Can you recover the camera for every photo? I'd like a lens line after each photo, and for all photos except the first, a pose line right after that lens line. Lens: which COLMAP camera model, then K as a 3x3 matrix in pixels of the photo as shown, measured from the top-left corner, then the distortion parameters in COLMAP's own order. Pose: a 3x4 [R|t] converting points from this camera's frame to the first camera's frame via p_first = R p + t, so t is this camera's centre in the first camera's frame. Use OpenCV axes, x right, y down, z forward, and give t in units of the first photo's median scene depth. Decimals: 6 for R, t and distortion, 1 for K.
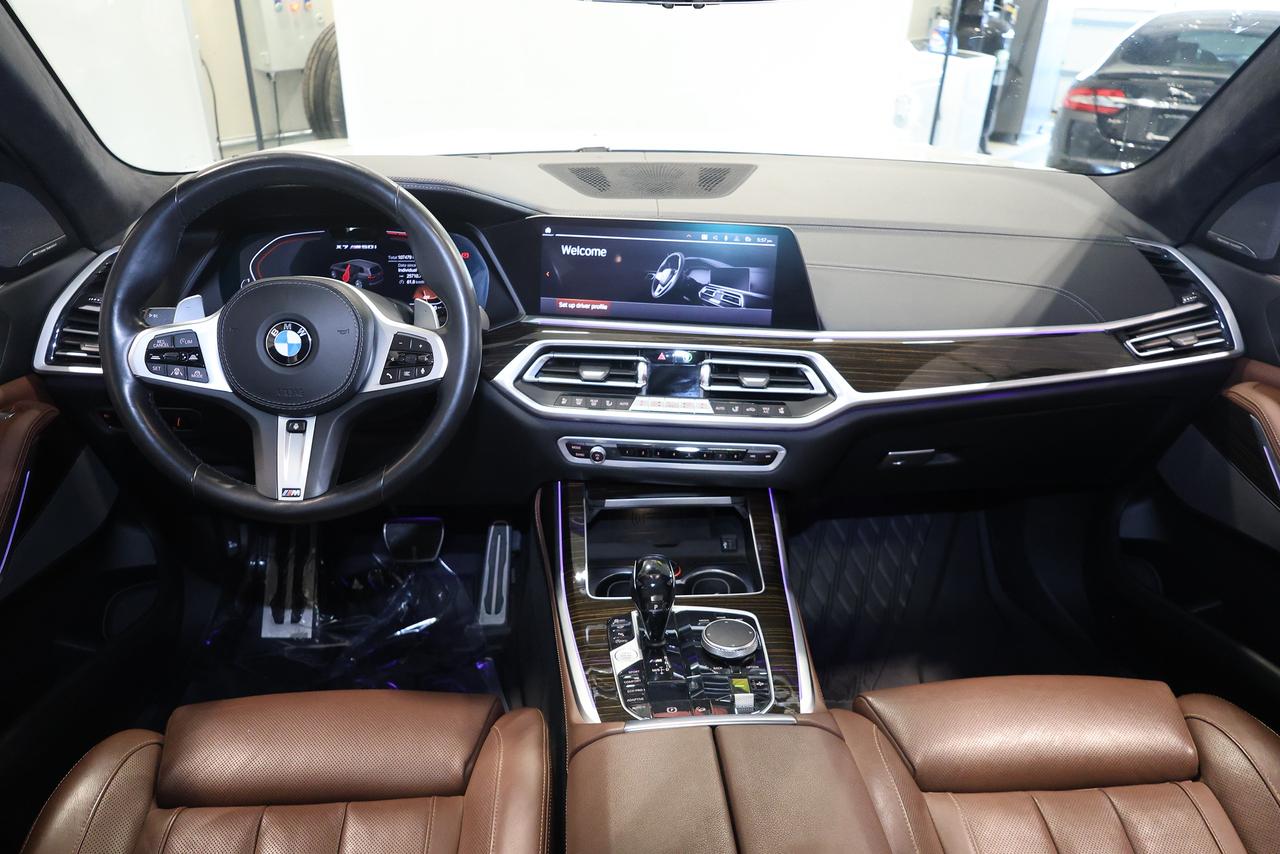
lens RADIAL K [[878.6, 0, 643.5], [0, 878.6, 427.1], [0, 0, 1]] dist [-0.022052, 0.010405]
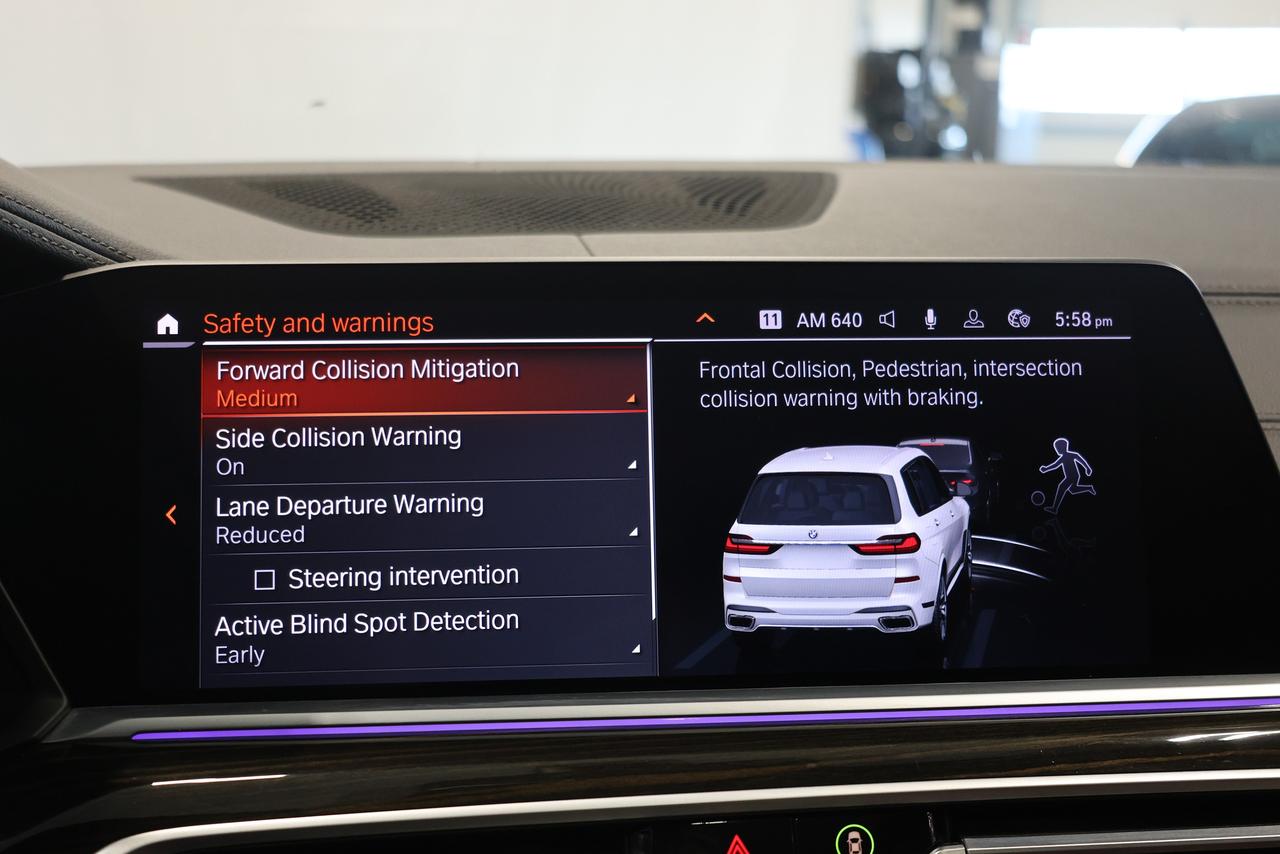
lens RADIAL K [[1515.5, 0, 637.5], [0, 1515.5, 432.9], [0, 0, 1]] dist [-0.009276, 0.000000]
pose [[0.981211, -0.052318, 0.185711, -0.064468], [0.099646, 0.961642, -0.255571, -0.086079], [-0.165216, 0.269274, 0.948786, 0.625415]]
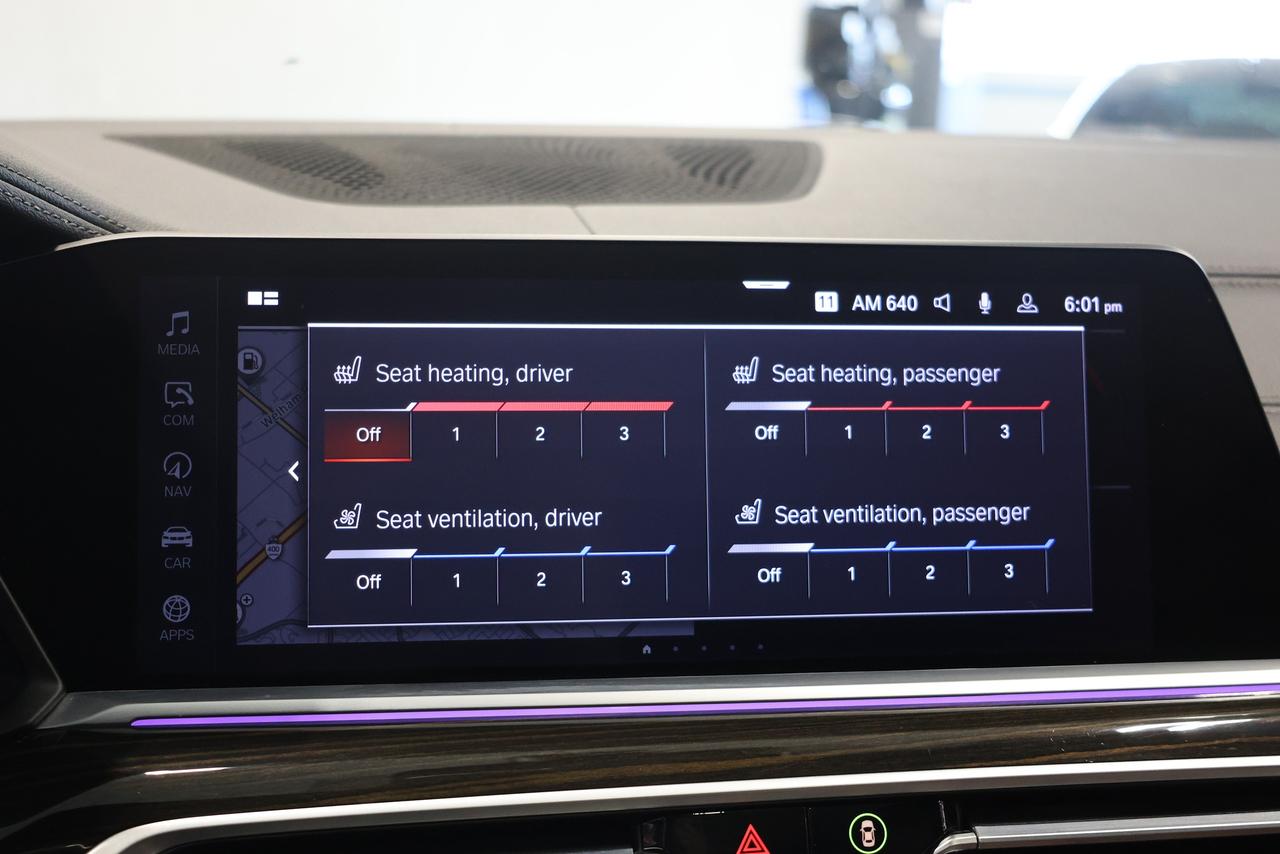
lens RADIAL K [[1515.5, 0, 637.0], [0, 1515.5, 425.1], [0, 0, 1]] dist [-0.009276, 0.000000]
pose [[0.972957, -0.047071, 0.226140, -0.082245], [0.099344, 0.969118, -0.225700, -0.097222], [-0.208533, 0.242062, 0.947587, 0.632788]]
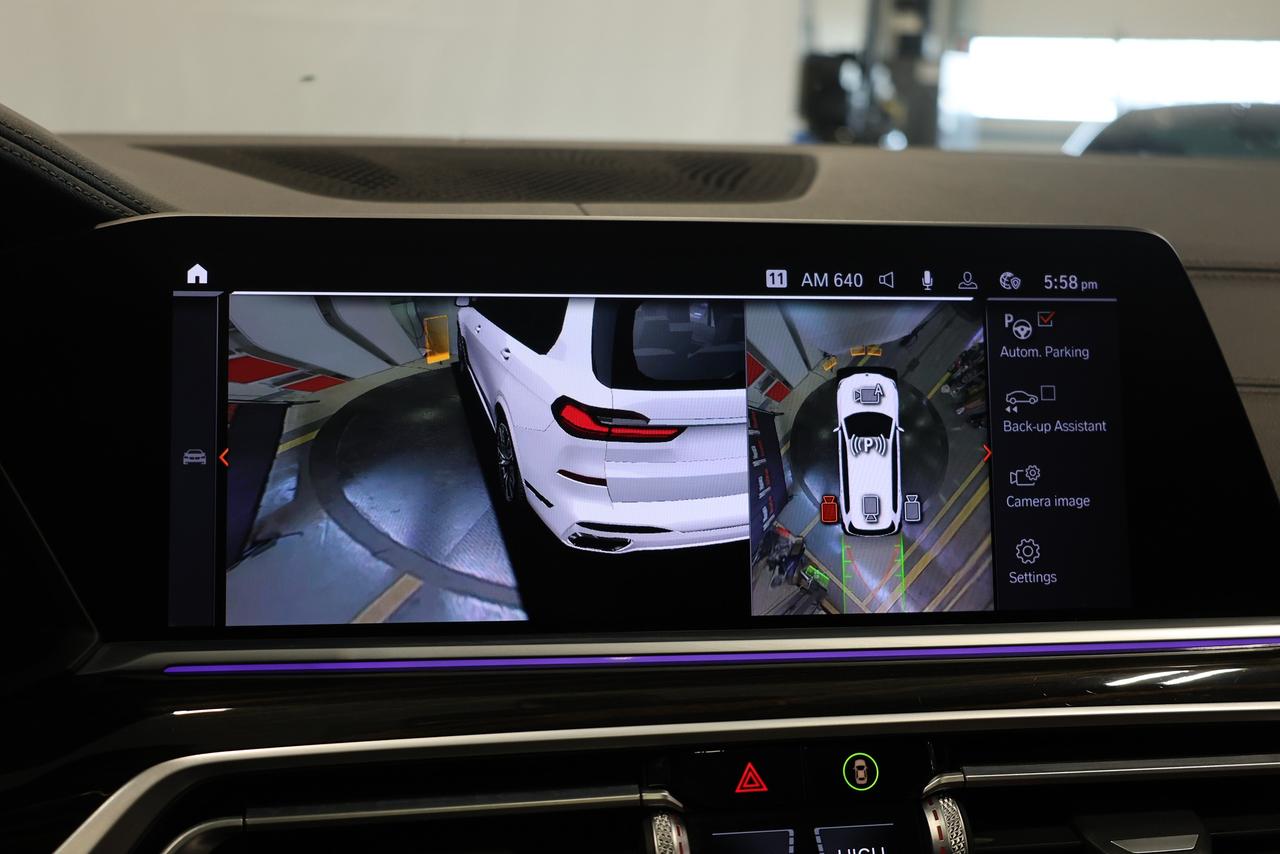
lens RADIAL K [[1515.5, 0, 639.4], [0, 1515.5, 425.8], [0, 0, 1]] dist [-0.009276, 0.000000]
pose [[0.972500, -0.042386, 0.229015, -0.089691], [0.102357, 0.961034, -0.256782, -0.070033], [-0.209207, 0.273162, 0.938944, 0.616114]]
